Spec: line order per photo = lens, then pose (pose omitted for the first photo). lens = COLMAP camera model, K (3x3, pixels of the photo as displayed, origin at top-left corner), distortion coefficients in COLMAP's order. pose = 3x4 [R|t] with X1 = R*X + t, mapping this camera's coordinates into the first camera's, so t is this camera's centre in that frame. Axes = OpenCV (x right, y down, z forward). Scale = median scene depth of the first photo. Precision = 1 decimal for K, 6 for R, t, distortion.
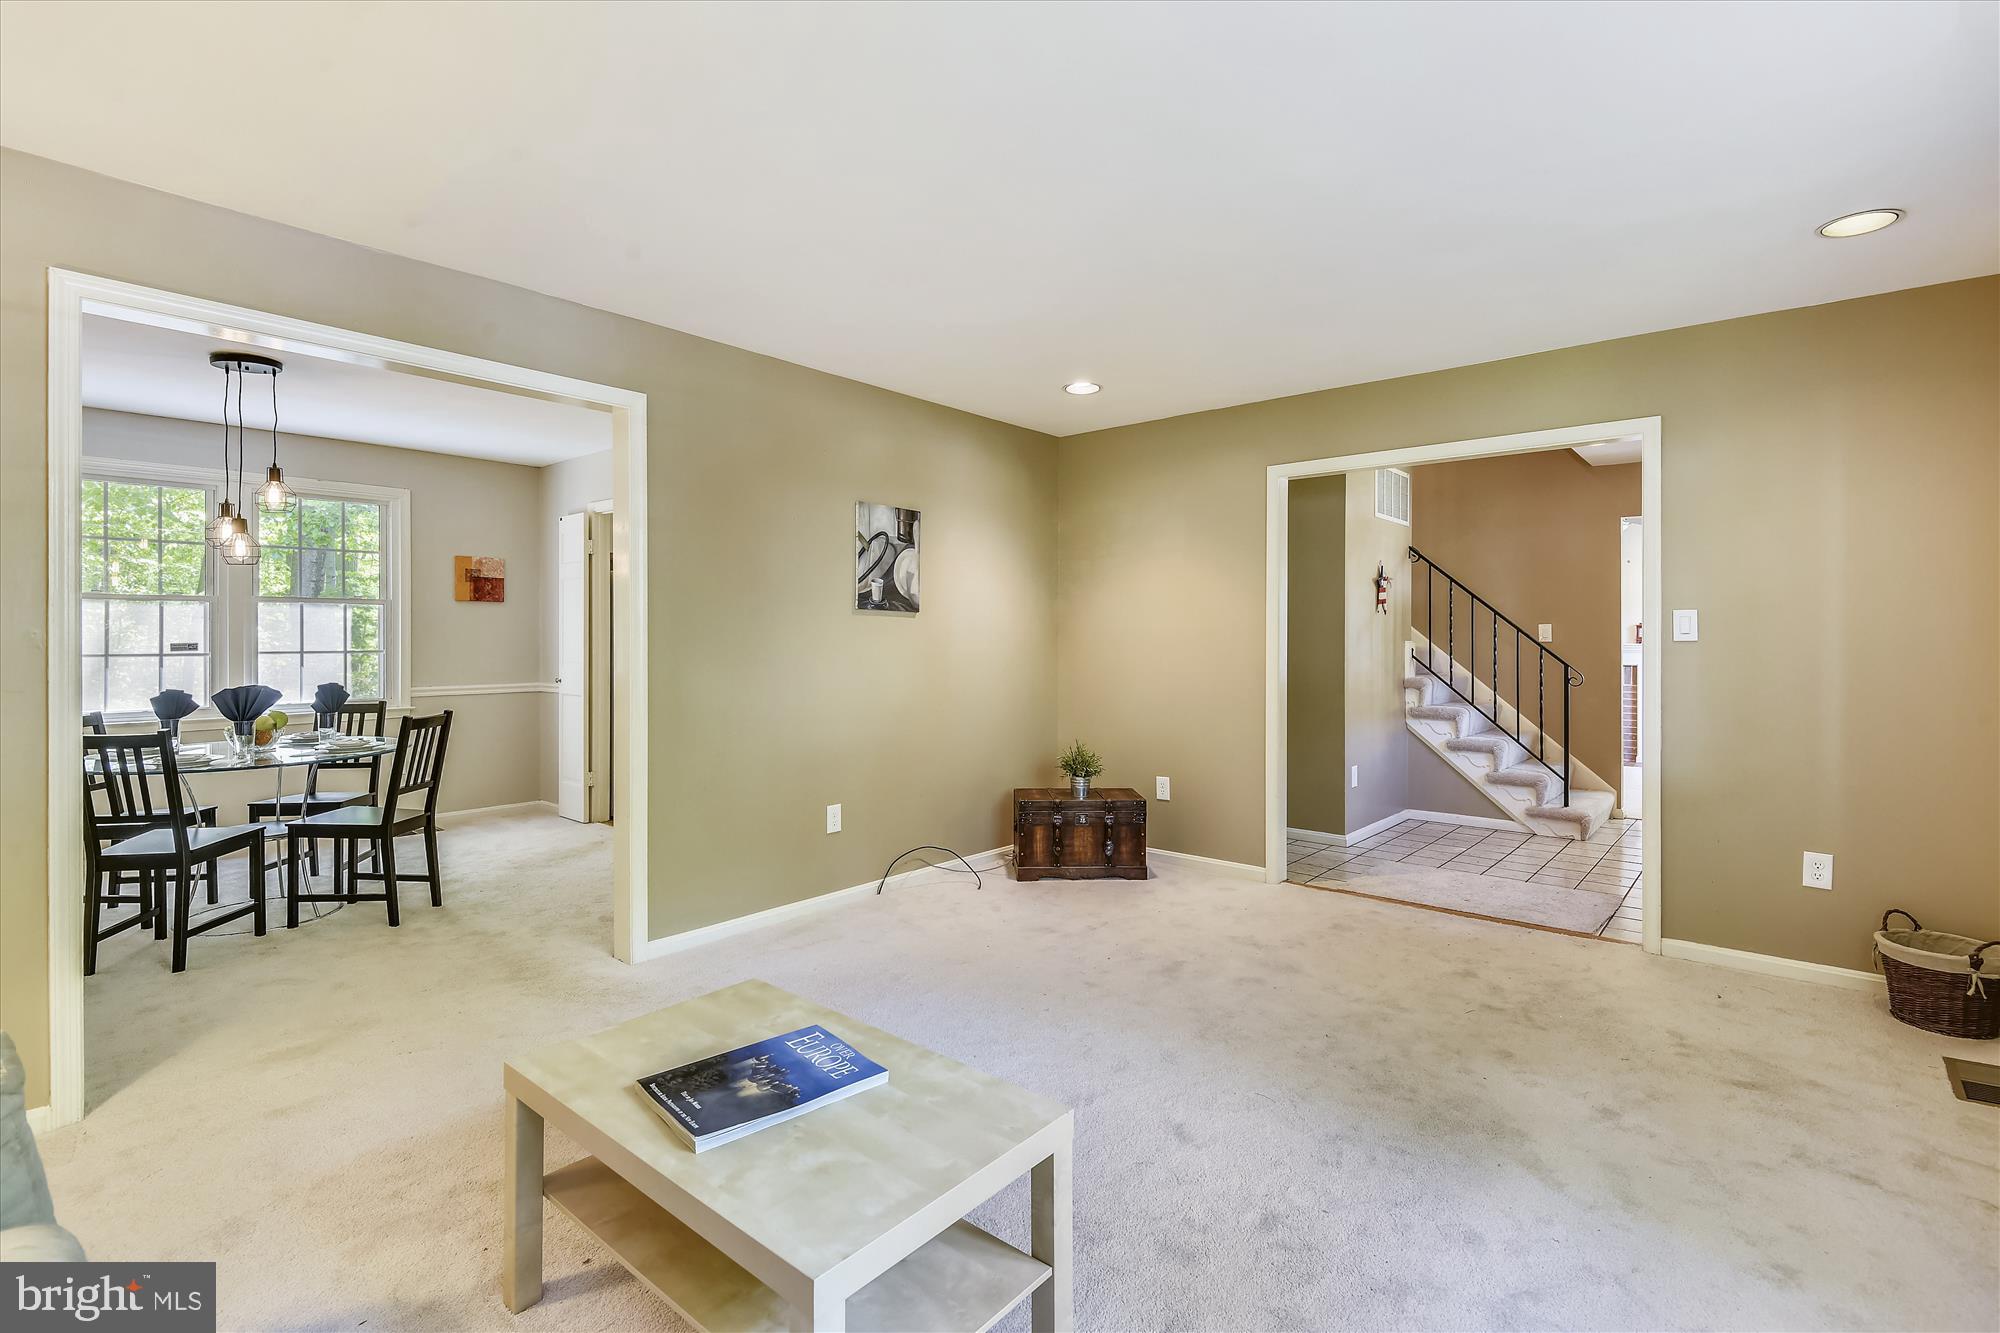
lens RADIAL K [[928.9, 0, 992.2], [0, 928.9, 639.8], [0, 0, 1]] dist [0.004770, -0.000169]
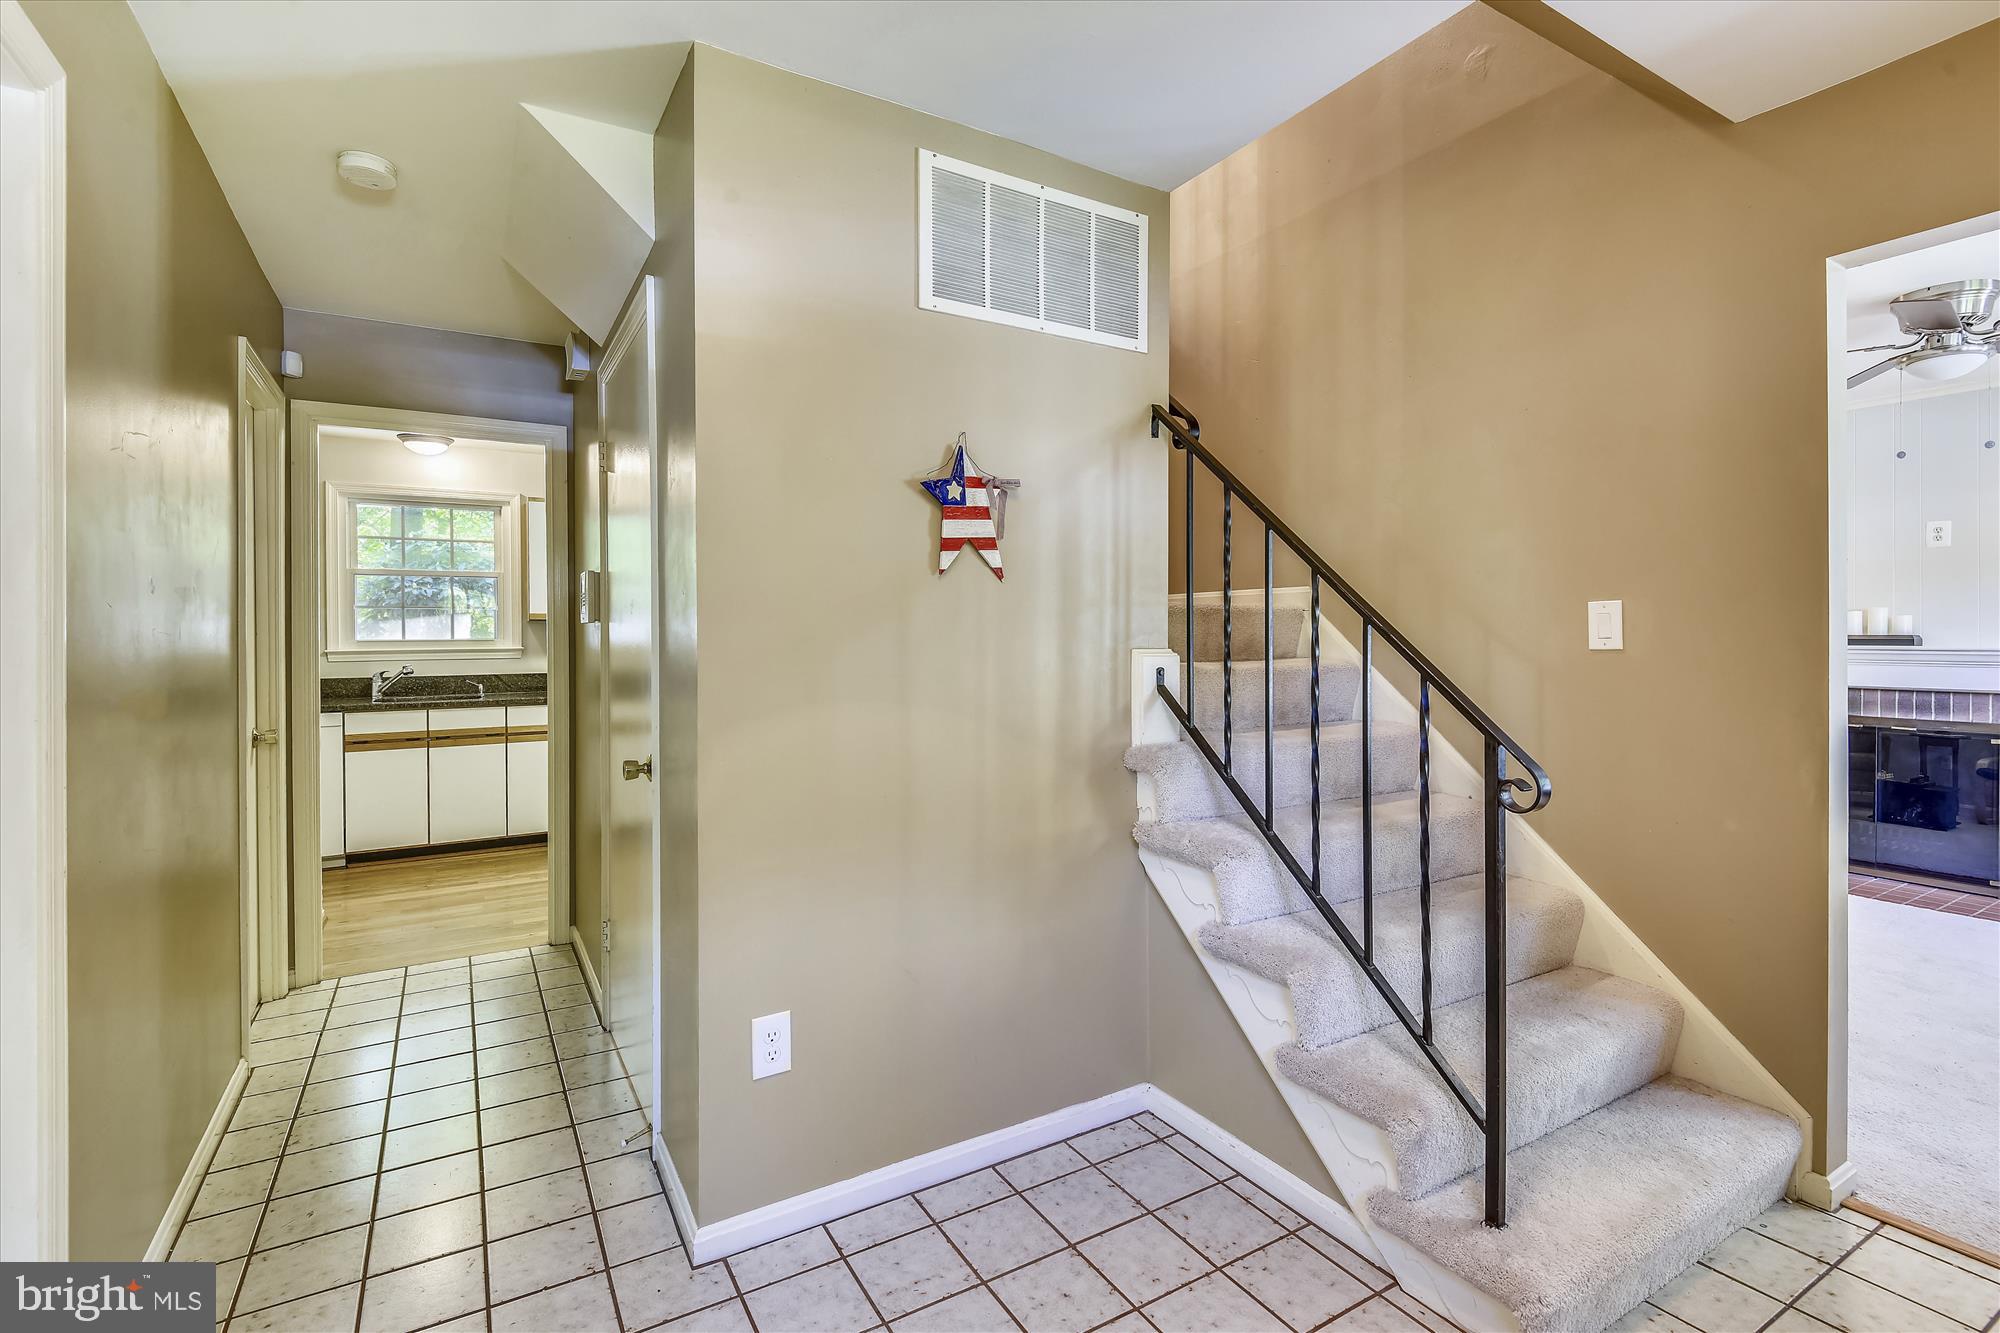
lens RADIAL K [[928.9, 0, 992.2], [0, 928.9, 639.8], [0, 0, 1]] dist [0.004770, -0.000169]
pose [[0.949967, -0.001934, -0.312345, 0.536589], [0.002612, 0.999995, 0.001751, -0.003806], [0.312340, -0.002479, 0.949967, 0.647905]]
